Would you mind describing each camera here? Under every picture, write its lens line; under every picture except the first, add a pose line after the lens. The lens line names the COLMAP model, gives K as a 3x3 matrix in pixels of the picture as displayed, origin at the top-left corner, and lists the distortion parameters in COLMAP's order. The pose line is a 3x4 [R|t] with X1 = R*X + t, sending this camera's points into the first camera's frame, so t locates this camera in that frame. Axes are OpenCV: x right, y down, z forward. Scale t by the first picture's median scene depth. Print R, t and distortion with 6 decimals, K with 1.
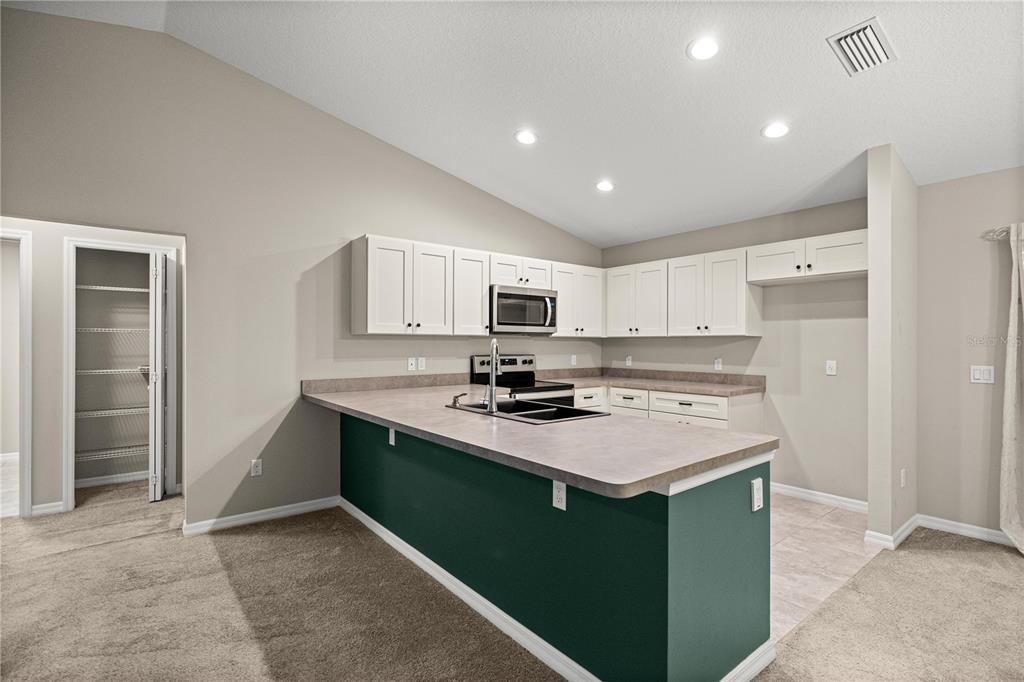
lens RADIAL K [[483.5, 0, 512.0], [0, 483.5, 341.0], [0, 0, 1]] dist [0.001621, 0.000604]
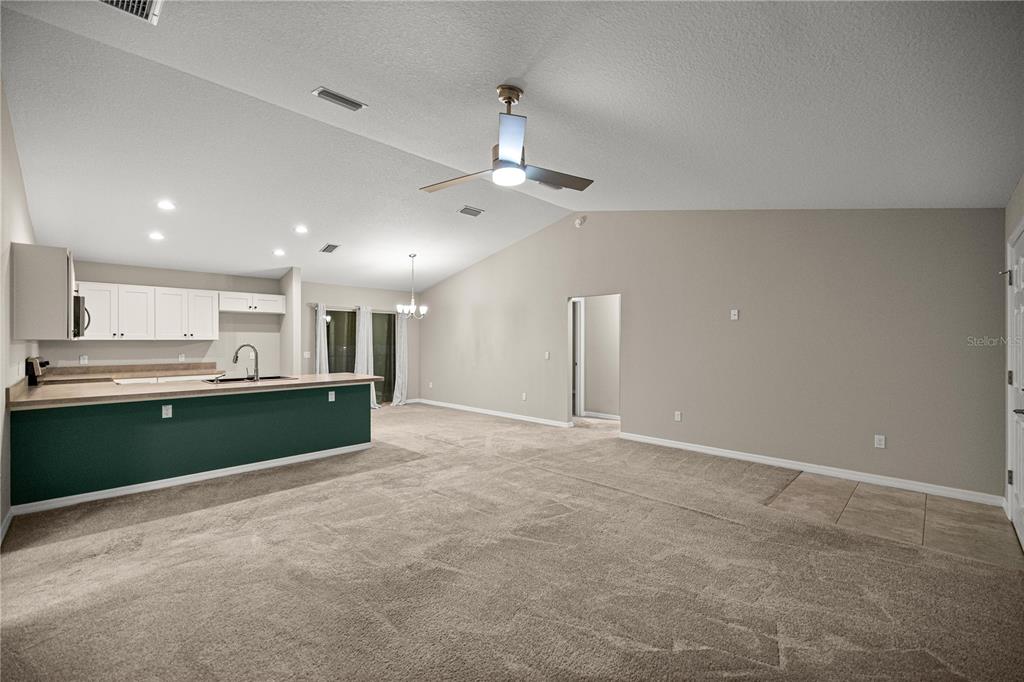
lens RADIAL K [[431.1, 0, 509.3], [0, 431.1, 342.5], [0, 0, 1]] dist [0.001773, 0.000204]
pose [[-0.114908, -0.004702, 0.993365, -1.194768], [-0.003004, 0.999986, 0.004386, -0.012097], [-0.993372, -0.002480, -0.114920, 0.102241]]
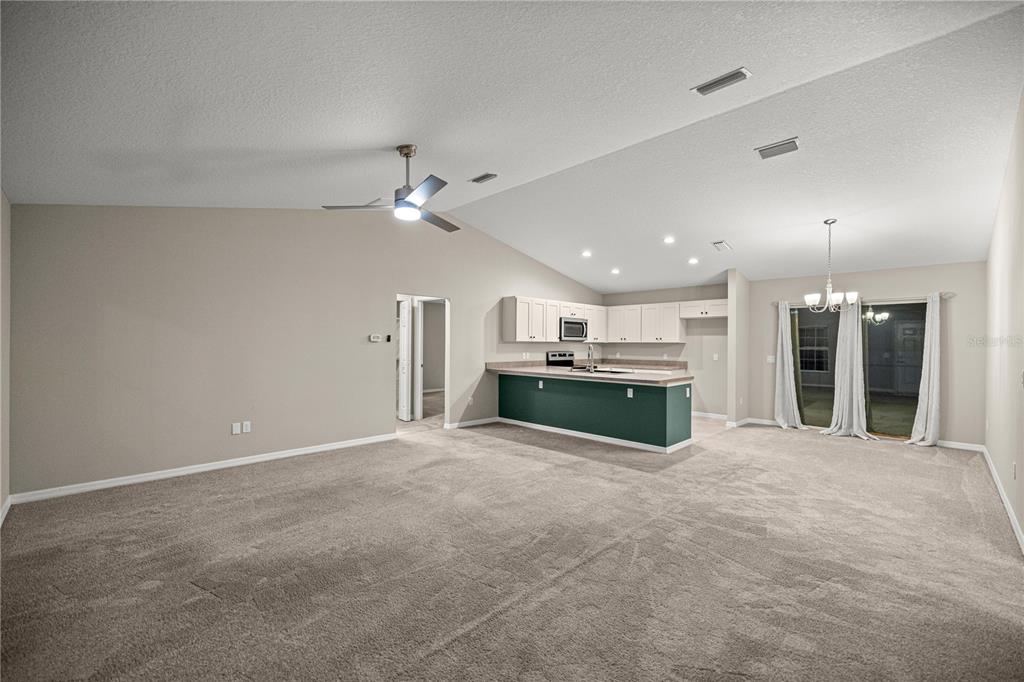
lens RADIAL K [[431.1, 0, 509.3], [0, 431.1, 342.5], [0, 0, 1]] dist [0.001773, 0.000204]
pose [[0.994526, 0.004663, 0.104385, -0.457287], [-0.004708, 0.999989, 0.000180, -0.008563], [-0.104383, -0.000670, 0.994537, -0.811968]]
